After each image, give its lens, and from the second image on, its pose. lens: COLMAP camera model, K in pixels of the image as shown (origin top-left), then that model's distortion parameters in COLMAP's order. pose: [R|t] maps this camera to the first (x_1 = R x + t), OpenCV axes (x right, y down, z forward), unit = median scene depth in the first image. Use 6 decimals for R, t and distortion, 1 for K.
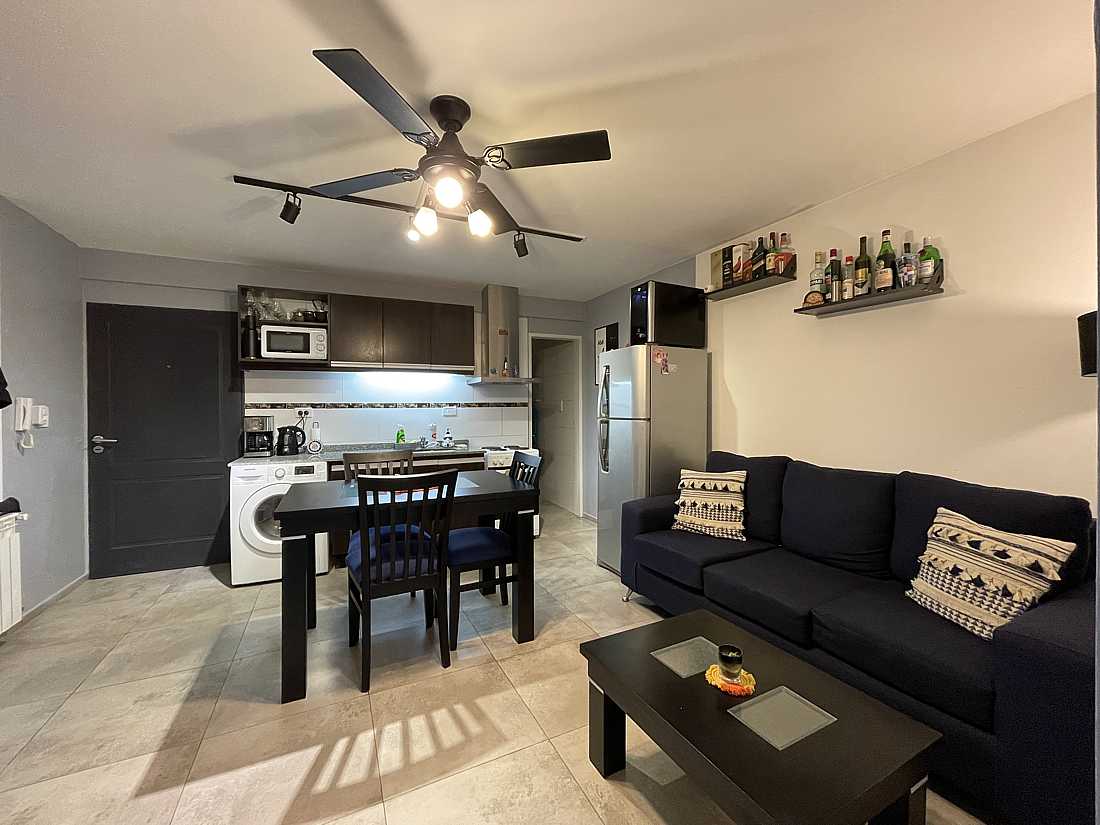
lens RADIAL K [[445.4, 0, 548.4], [0, 445.4, 406.9], [0, 0, 1]] dist [-0.004085, 0.000189]
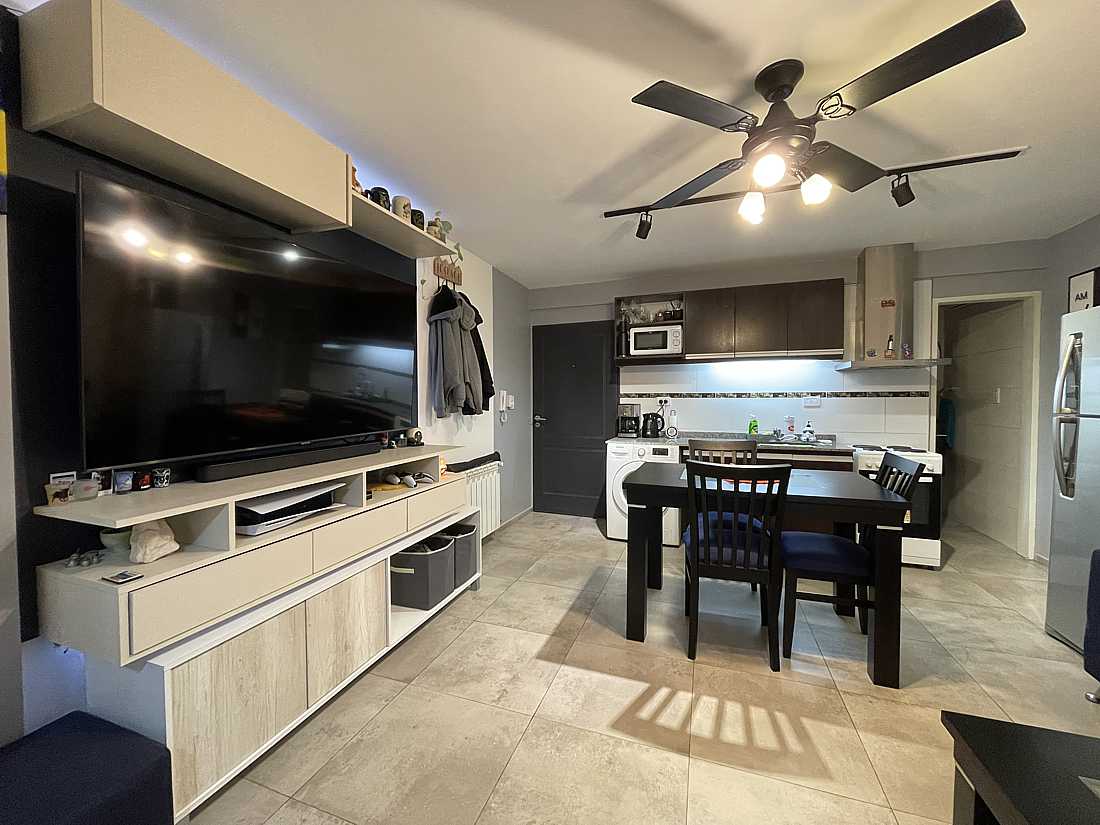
lens RADIAL K [[445.4, 0, 545.7], [0, 445.4, 408.6], [0, 0, 1]] dist [-0.004085, 0.000189]
pose [[0.691783, 0.022607, -0.721752, 0.084296], [-0.001166, 0.999543, 0.030191, -0.003961], [0.722105, -0.020044, 0.691494, -0.000993]]
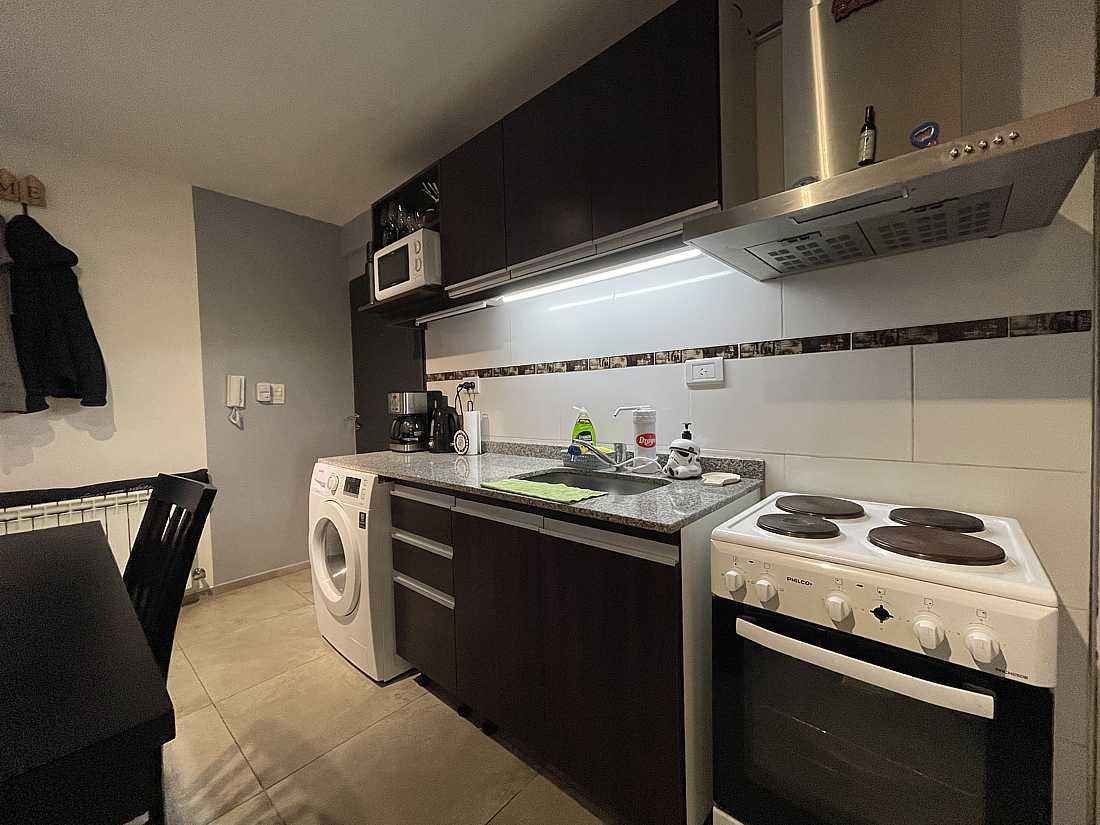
lens RADIAL K [[445.4, 0, 552.4], [0, 445.4, 406.2], [0, 0, 1]] dist [-0.004085, 0.000189]
pose [[0.374589, 0.017161, -0.927032, 0.080469], [0.024813, 0.999285, 0.028525, 0.037322], [0.926859, -0.033687, 0.373896, 1.215908]]
